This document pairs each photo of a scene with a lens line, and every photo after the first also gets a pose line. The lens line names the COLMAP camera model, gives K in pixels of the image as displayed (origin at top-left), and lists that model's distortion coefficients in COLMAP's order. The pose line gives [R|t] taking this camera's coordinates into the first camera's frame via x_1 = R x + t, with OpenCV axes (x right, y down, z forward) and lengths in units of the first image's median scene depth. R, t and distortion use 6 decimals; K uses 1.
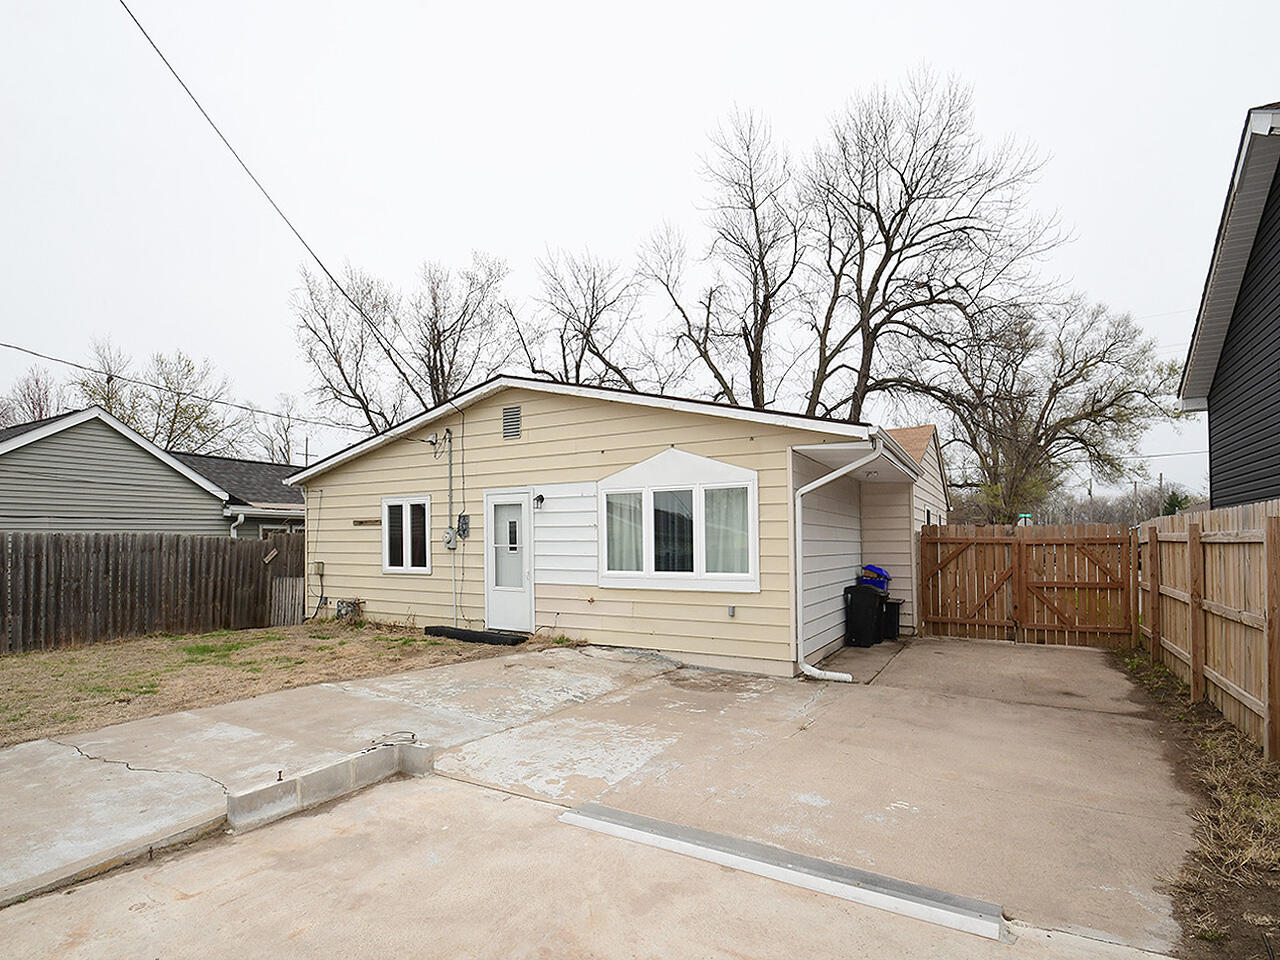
lens RADIAL K [[592.2, 0, 640.0], [0, 592.2, 480.0], [0, 0, 1]] dist [-0.002390, -0.000486]
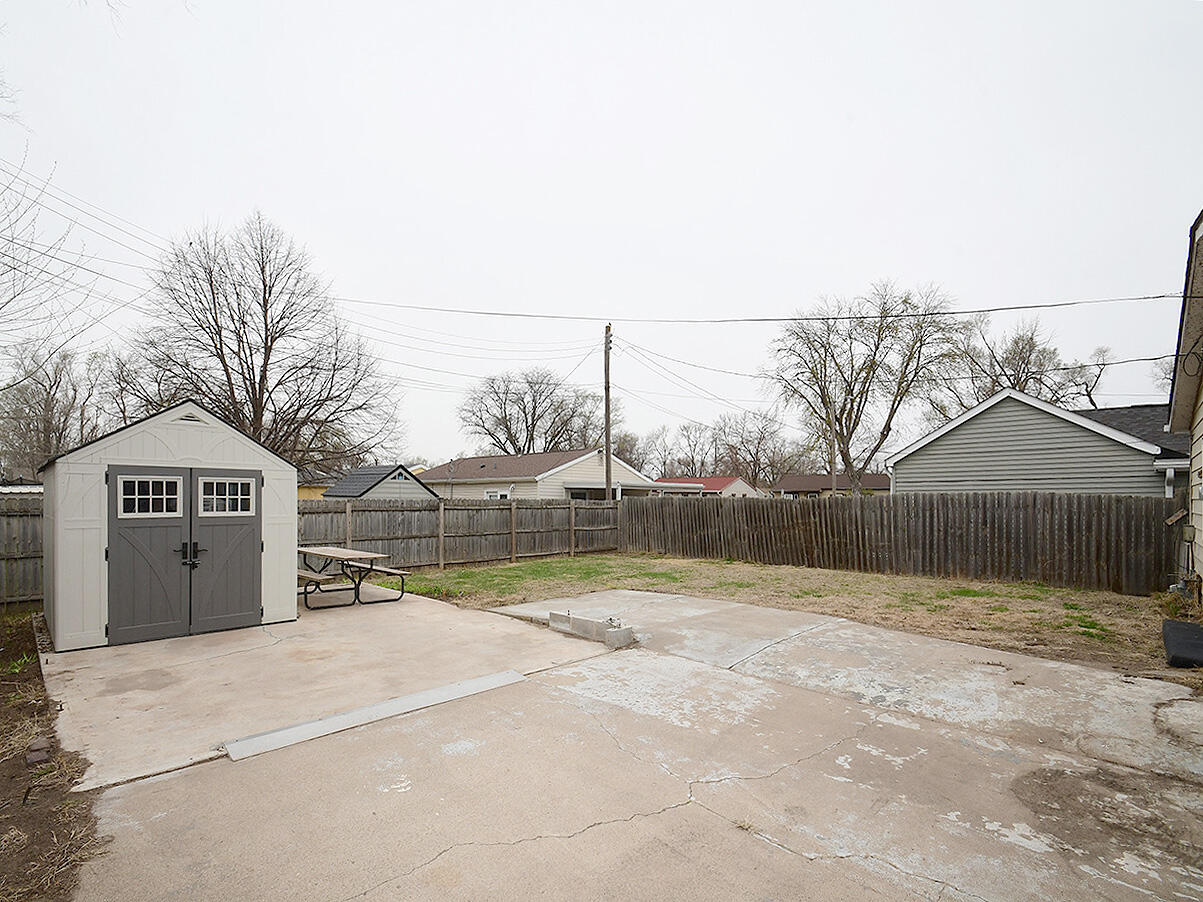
lens RADIAL K [[530.2, 0, 598.0], [0, 530.2, 482.0], [0, 0, 1]] dist [0.021119, -0.015661]
pose [[-0.153005, -0.031383, -0.987727, 0.349997], [0.098008, 0.994086, -0.046767, 0.046658], [0.983353, -0.103960, -0.149024, 0.424643]]
